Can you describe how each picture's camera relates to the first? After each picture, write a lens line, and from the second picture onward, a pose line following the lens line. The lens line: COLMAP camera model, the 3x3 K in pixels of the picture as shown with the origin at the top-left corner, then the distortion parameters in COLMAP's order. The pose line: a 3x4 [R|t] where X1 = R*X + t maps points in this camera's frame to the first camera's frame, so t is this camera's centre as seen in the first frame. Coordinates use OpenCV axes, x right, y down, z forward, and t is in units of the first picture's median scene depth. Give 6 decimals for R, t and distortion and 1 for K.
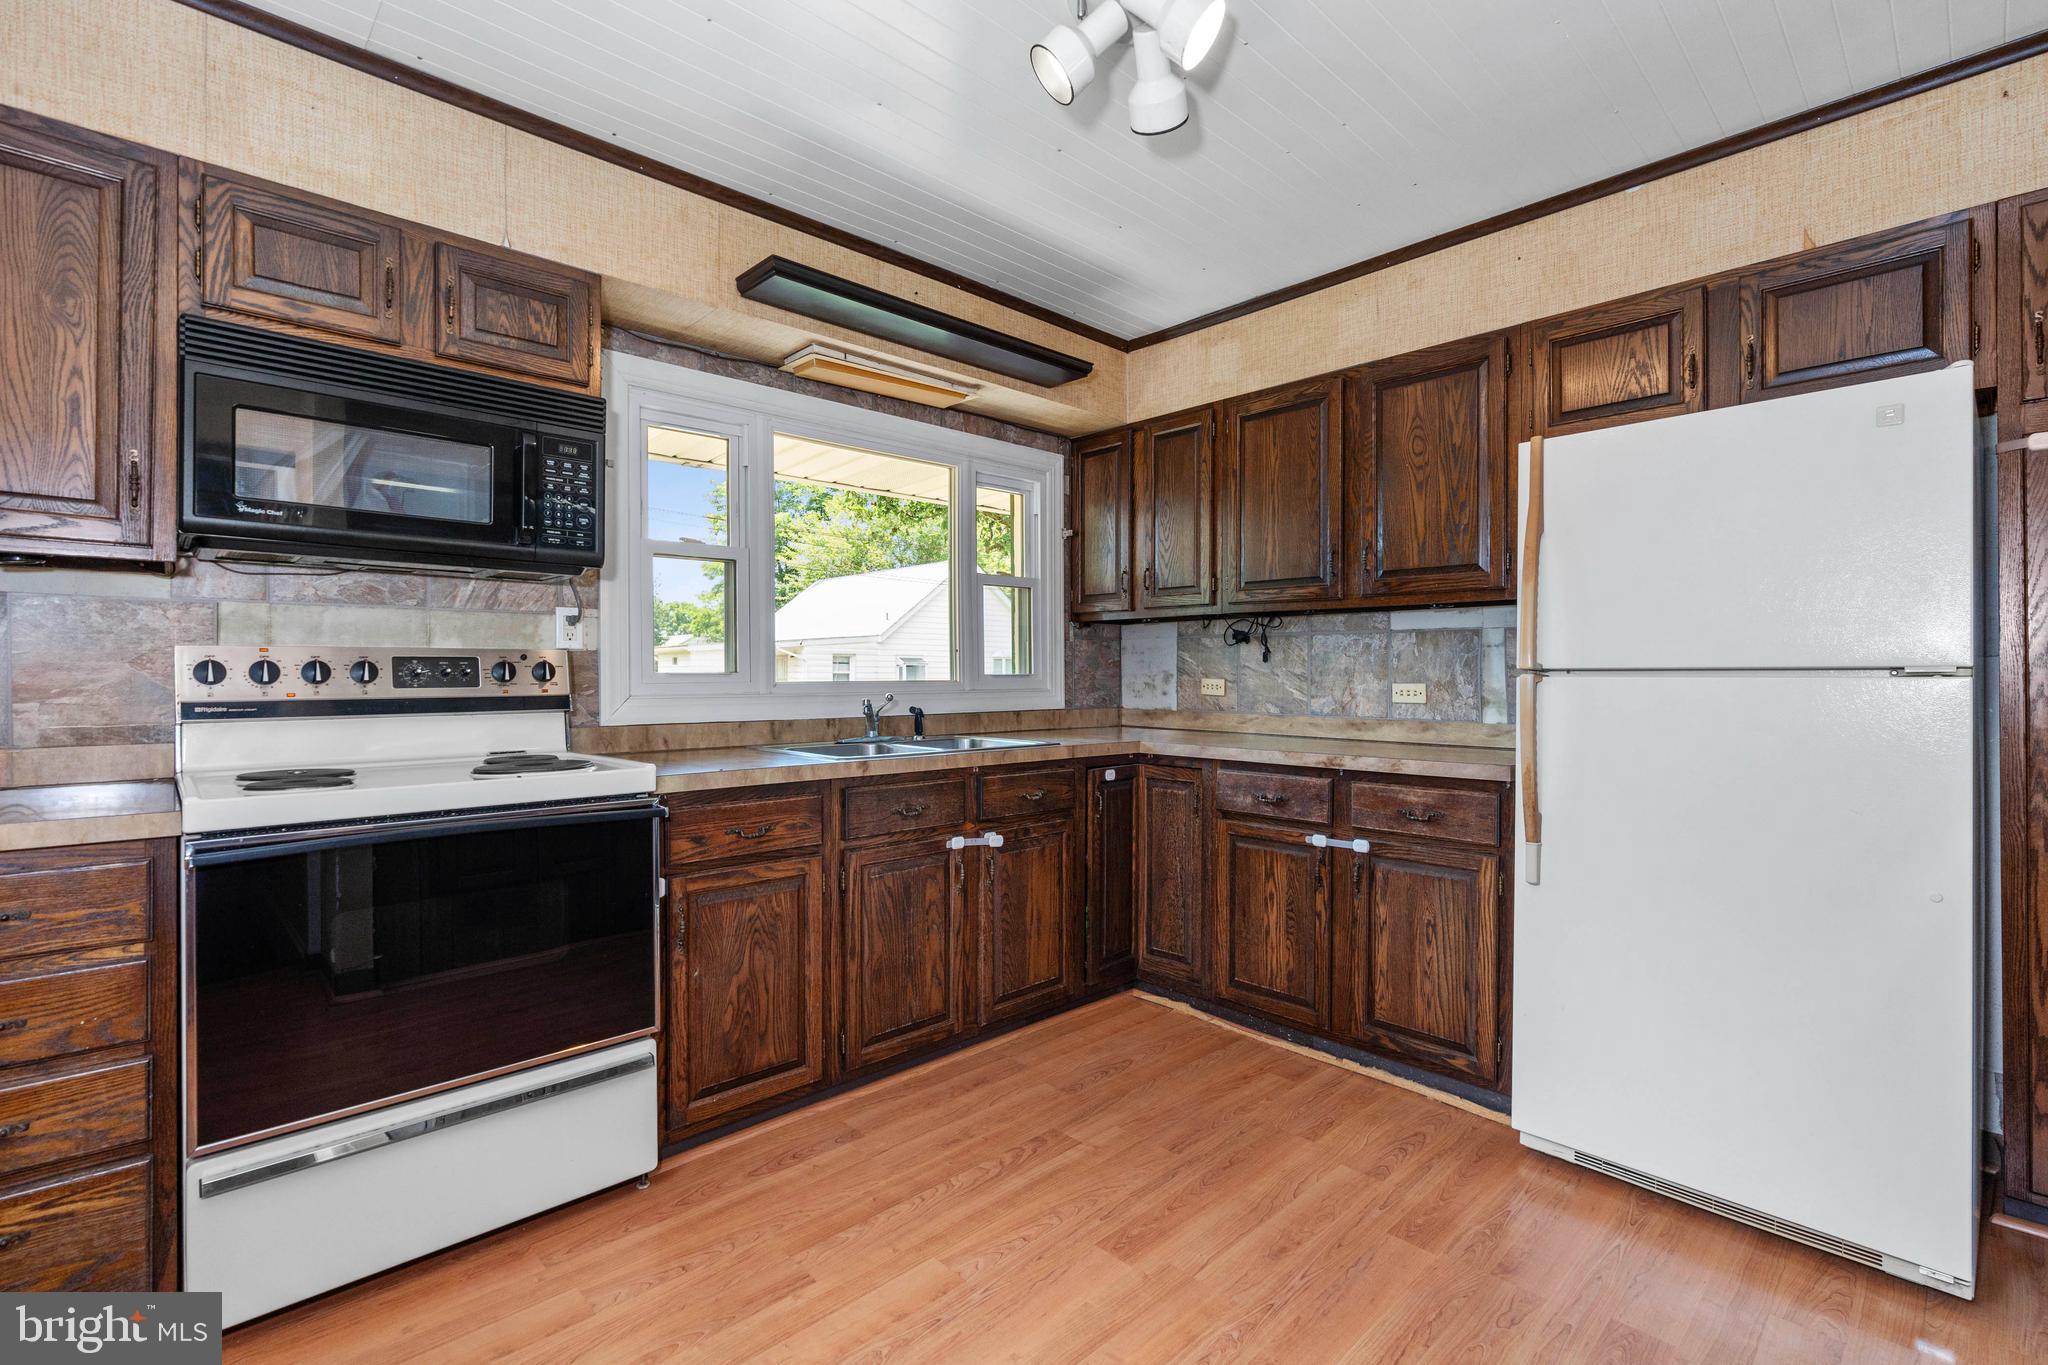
lens RADIAL K [[936.2, 0, 1031.2], [0, 936.2, 678.2], [0, 0, 1]] dist [-0.000124, 0.000043]
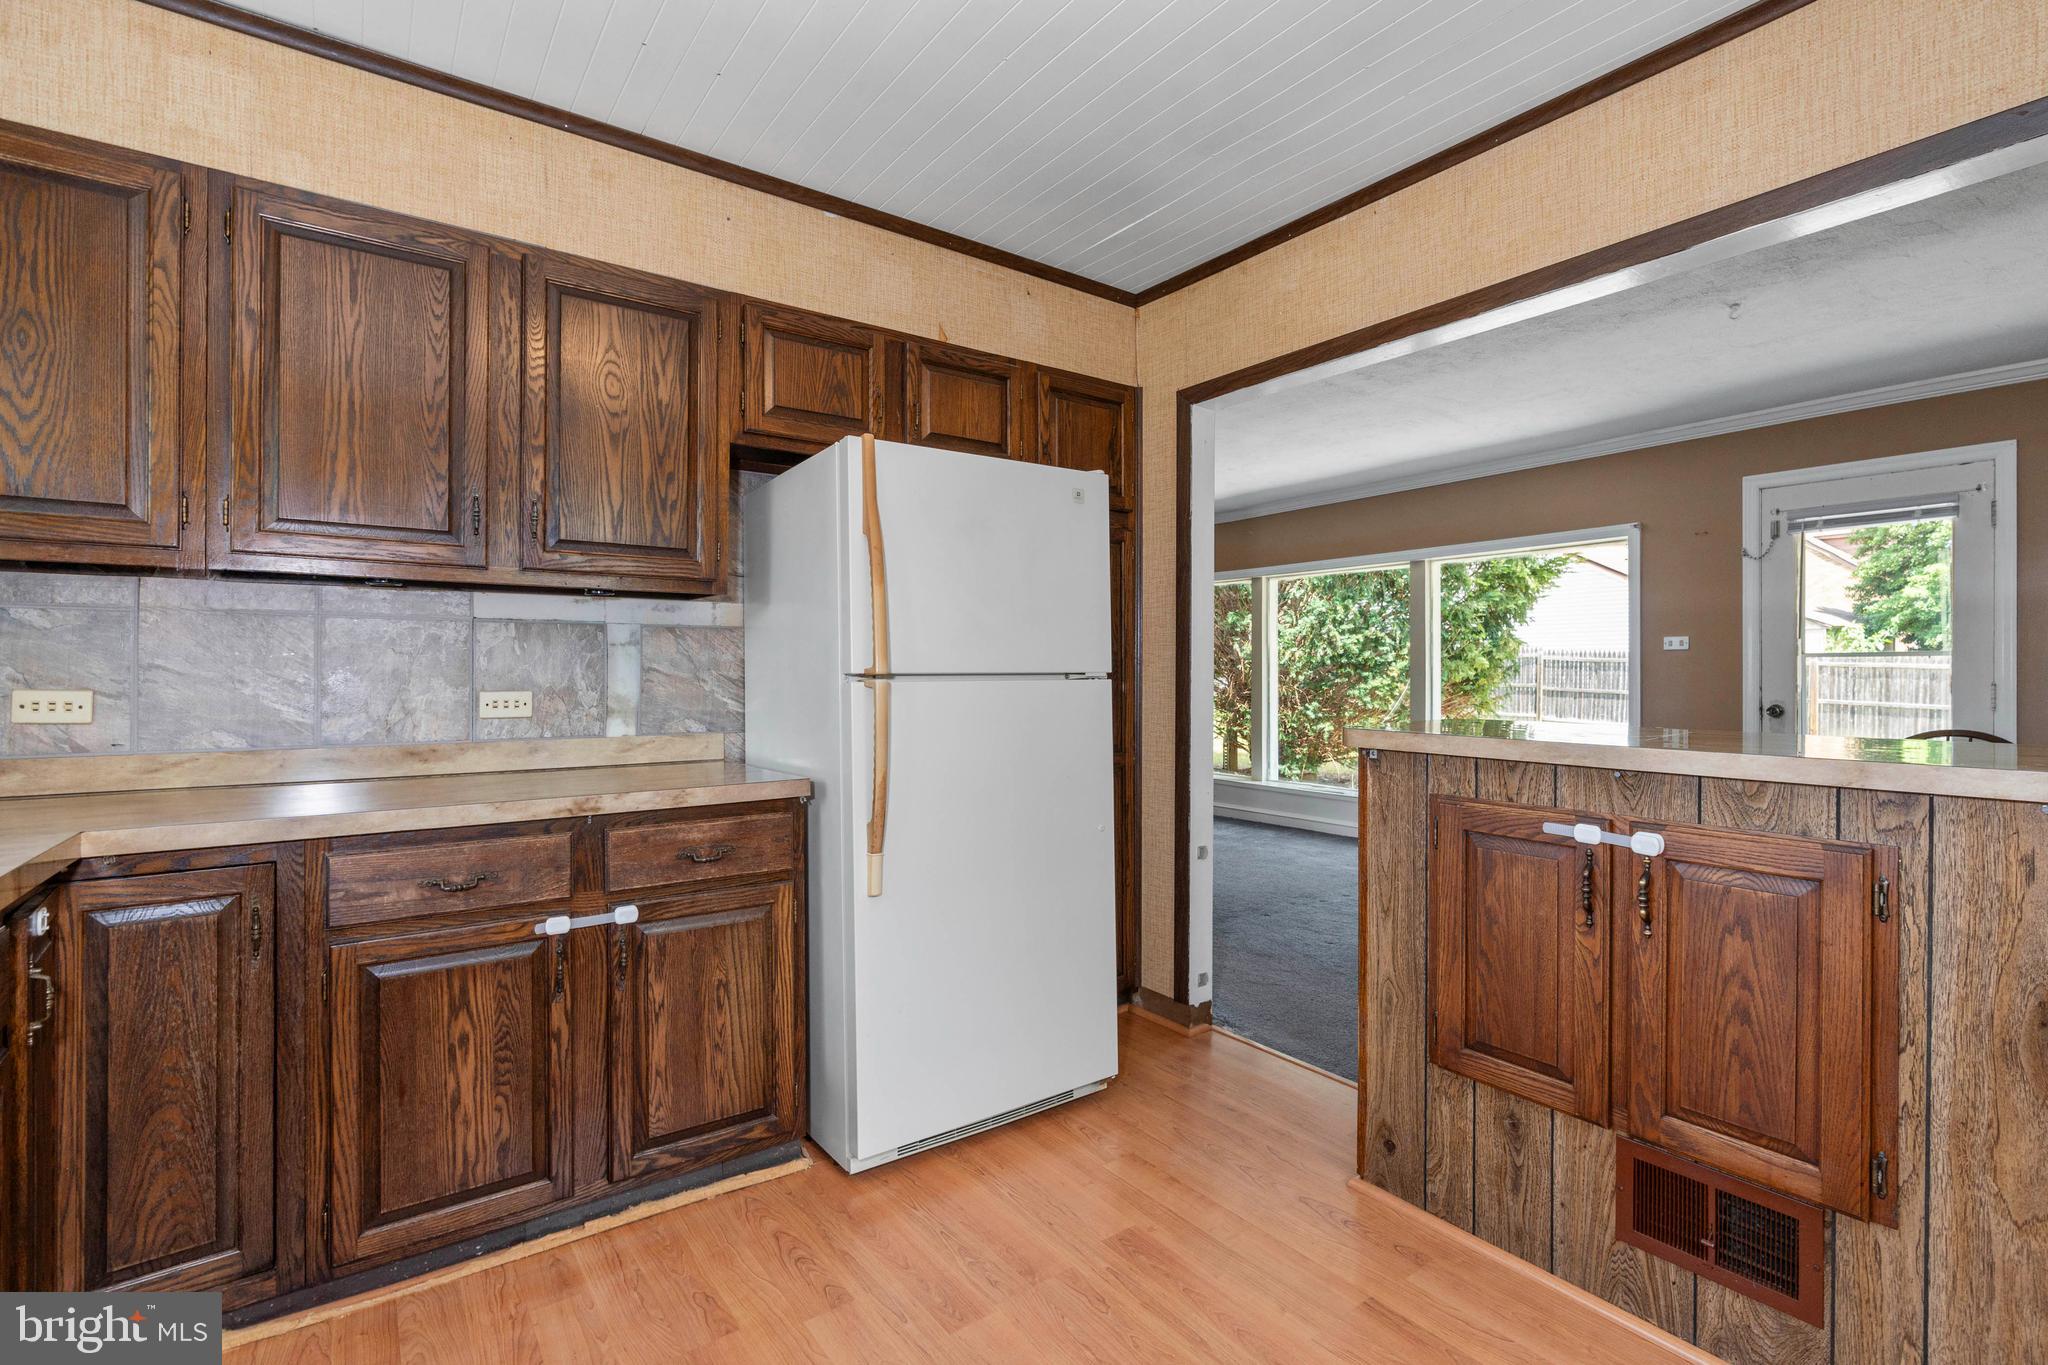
lens RADIAL K [[936.2, 0, 1031.5], [0, 936.2, 670.9], [0, 0, 1]] dist [-0.000124, 0.000043]
pose [[0.128856, -0.002536, 0.991660, -0.322309], [0.003888, 0.999990, 0.002052, -0.012020], [-0.991656, 0.003592, 0.128865, 0.567356]]
